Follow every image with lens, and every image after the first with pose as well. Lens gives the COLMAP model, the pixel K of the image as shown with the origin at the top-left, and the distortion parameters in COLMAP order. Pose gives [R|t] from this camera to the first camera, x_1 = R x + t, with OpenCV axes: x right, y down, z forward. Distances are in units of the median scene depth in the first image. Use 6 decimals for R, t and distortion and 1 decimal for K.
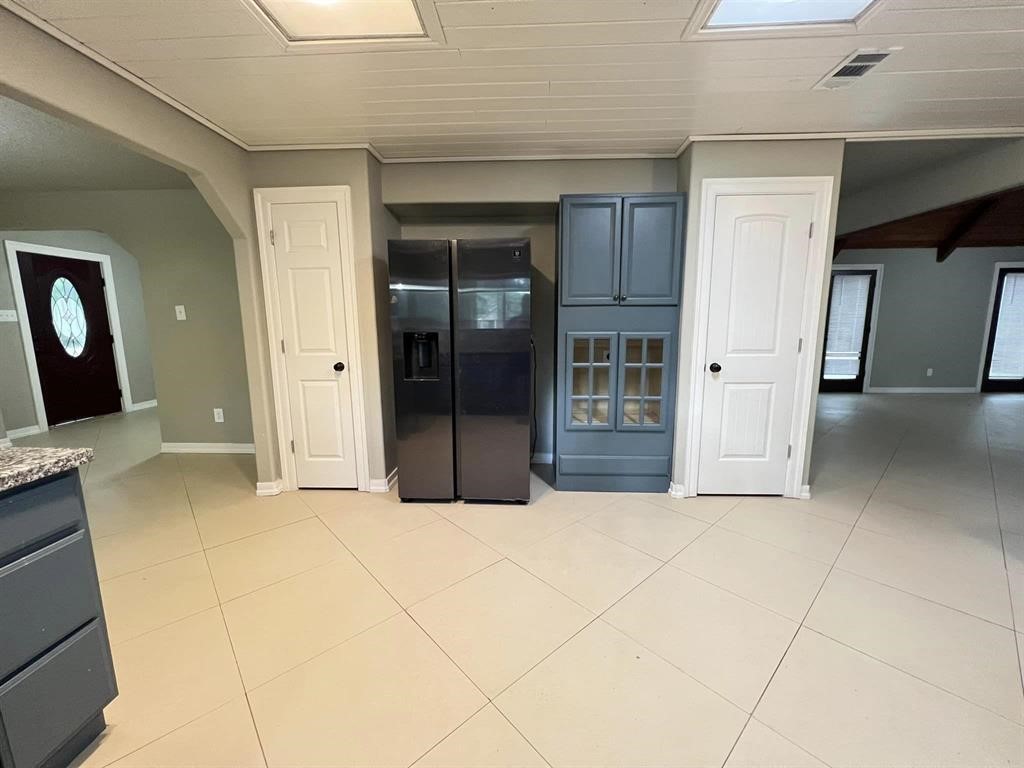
lens RADIAL K [[412.6, 0, 512.4], [0, 412.6, 381.0], [0, 0, 1]] dist [0.002679, 0.000189]
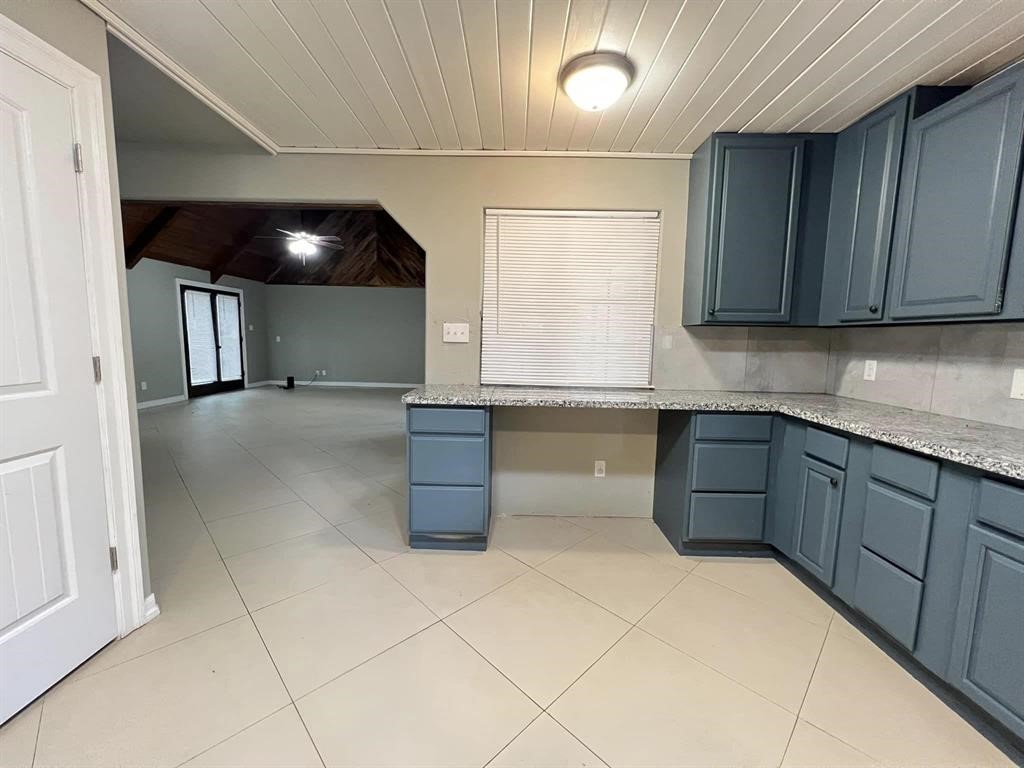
lens RADIAL K [[412.6, 0, 508.6], [0, 412.6, 380.8], [0, 0, 1]] dist [0.002679, 0.000189]
pose [[-0.023524, -0.104647, 0.994231, 0.125872], [0.133503, 0.985270, 0.106862, -0.054146], [-0.990769, 0.135247, -0.009206, 0.439850]]
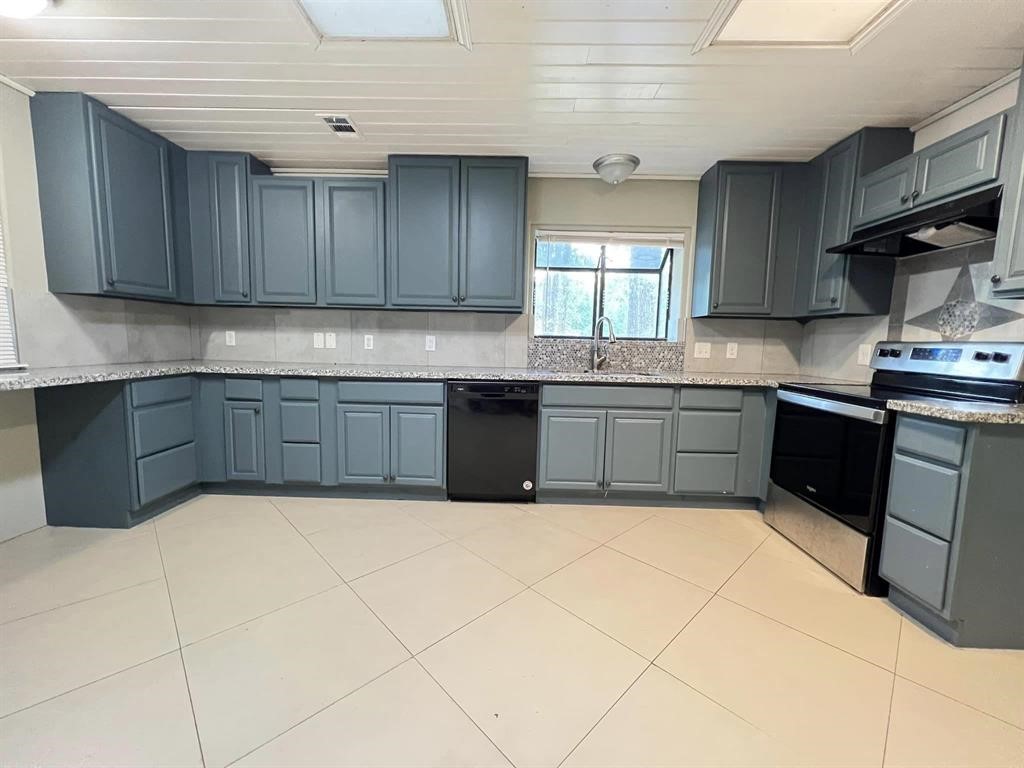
lens RADIAL K [[412.6, 0, 513.4], [0, 412.6, 383.3], [0, 0, 1]] dist [0.002679, 0.000189]
pose [[-0.999358, -0.019778, -0.029877, 0.171911], [-0.026705, 0.967081, 0.253063, -0.081547], [0.023888, 0.253699, -0.966988, 0.872253]]
